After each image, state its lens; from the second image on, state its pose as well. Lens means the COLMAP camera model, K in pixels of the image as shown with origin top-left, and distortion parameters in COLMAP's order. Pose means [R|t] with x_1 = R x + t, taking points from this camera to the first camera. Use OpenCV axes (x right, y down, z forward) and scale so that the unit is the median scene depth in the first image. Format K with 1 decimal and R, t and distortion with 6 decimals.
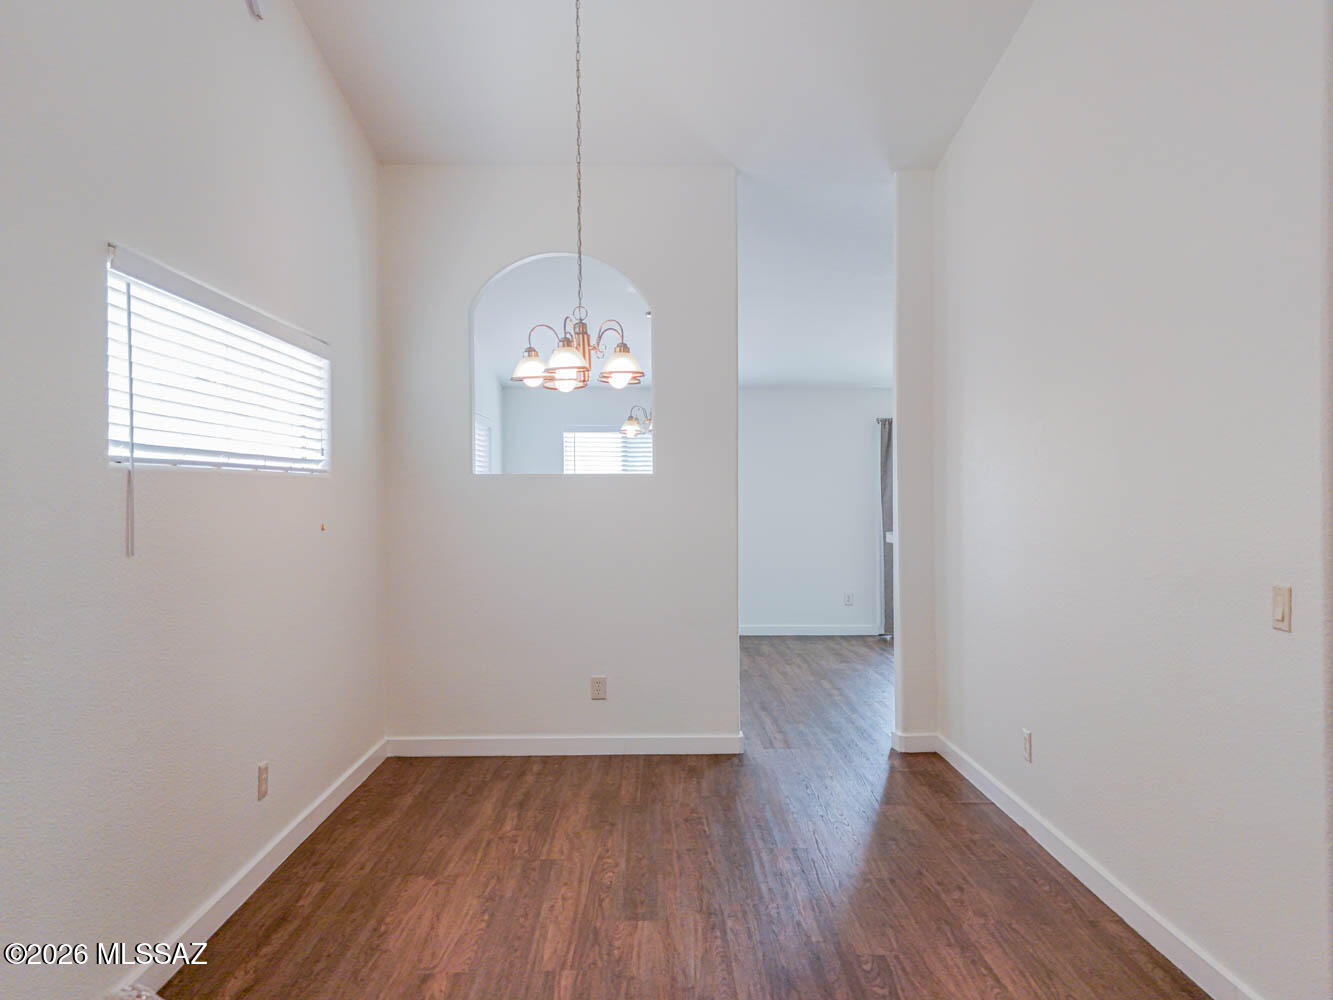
lens RADIAL K [[877.5, 0, 664.4], [0, 877.5, 526.1], [0, 0, 1]] dist [0.018130, -0.000904]
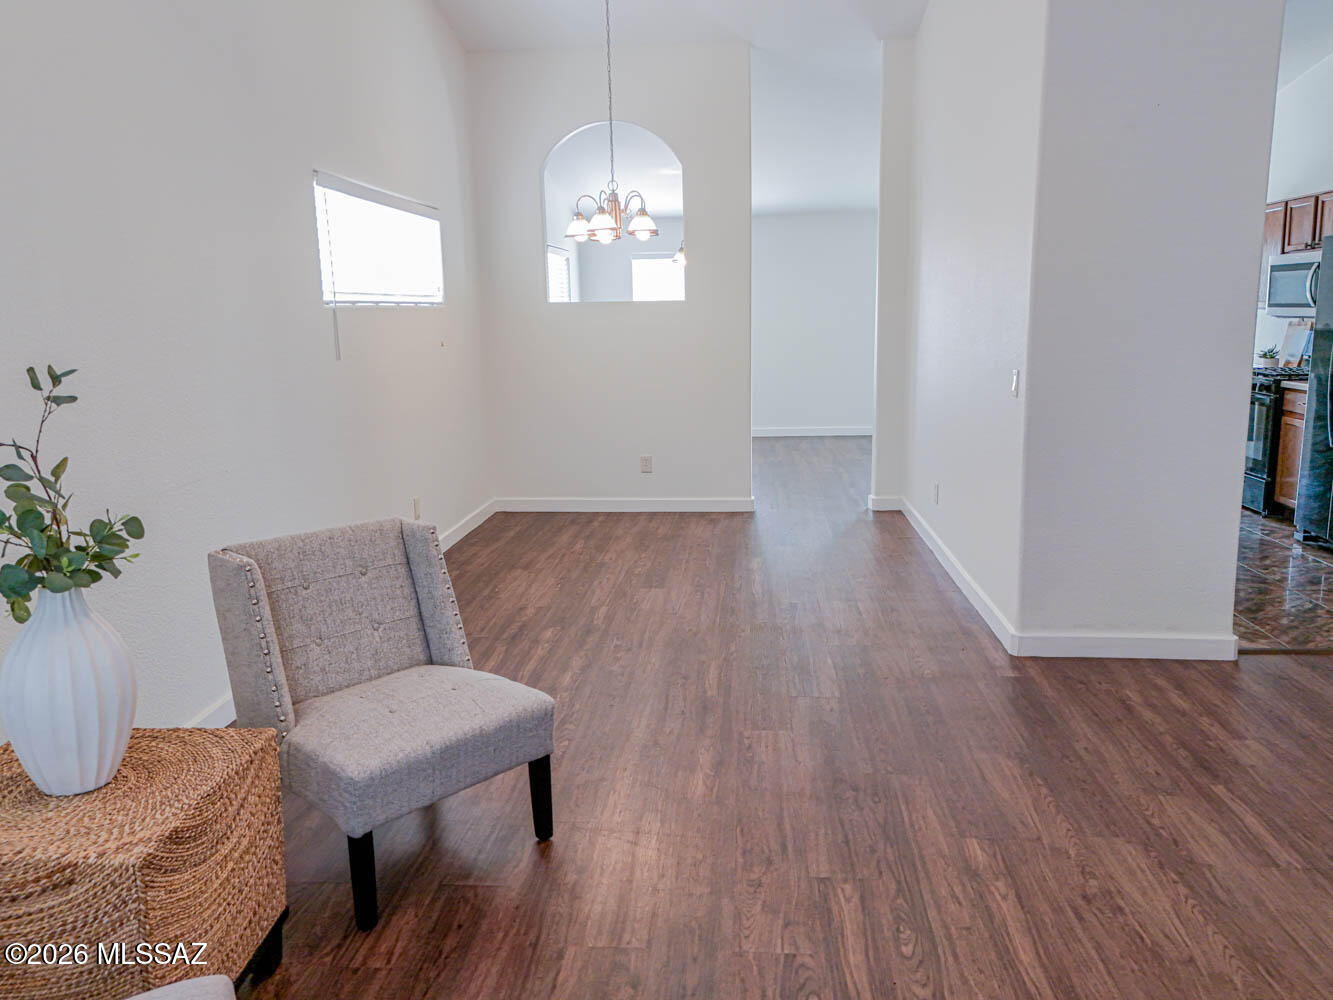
lens RADIAL K [[911.4, 0, 697.9], [0, 911.4, 495.3], [0, 0, 1]] dist [0.062851, -0.040568]
pose [[0.996408, 0.000650, -0.084675, 0.163535], [0.013121, 0.986709, 0.161965, 0.009275], [0.083655, -0.162495, 0.983157, -0.507420]]
